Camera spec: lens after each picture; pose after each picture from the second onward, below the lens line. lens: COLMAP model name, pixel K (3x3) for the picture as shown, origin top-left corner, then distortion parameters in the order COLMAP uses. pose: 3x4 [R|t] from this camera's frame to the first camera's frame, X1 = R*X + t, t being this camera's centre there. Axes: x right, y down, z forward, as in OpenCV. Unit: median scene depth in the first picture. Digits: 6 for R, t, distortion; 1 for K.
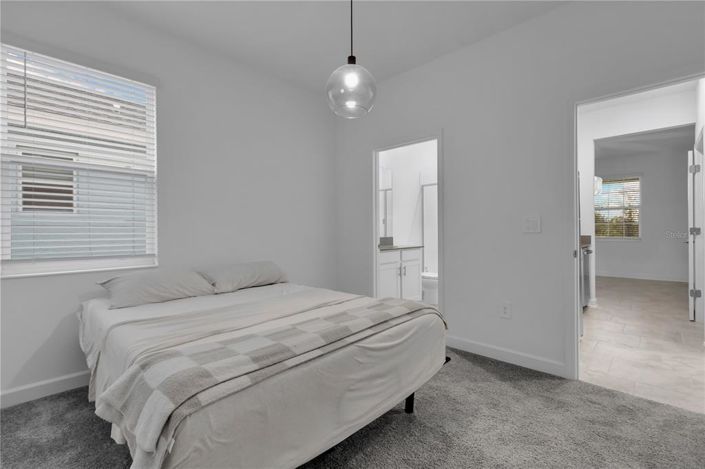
lens RADIAL K [[322.9, 0, 351.2], [0, 322.9, 224.2], [0, 0, 1]] dist [-0.001154, -0.000062]
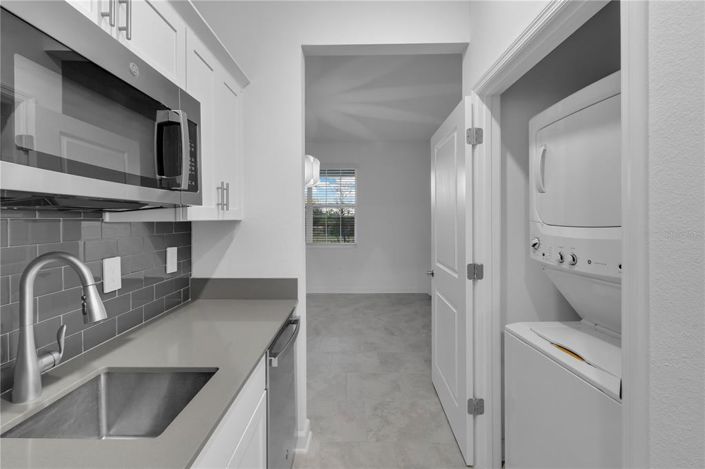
lens RADIAL K [[322.9, 0, 351.2], [0, 322.9, 224.2], [0, 0, 1]] dist [-0.001154, -0.000062]
pose [[0.728983, -0.012445, 0.684419, 0.311908], [-0.006980, 0.999648, 0.025612, -0.030007], [-0.684497, -0.023448, 0.728639, 0.397156]]
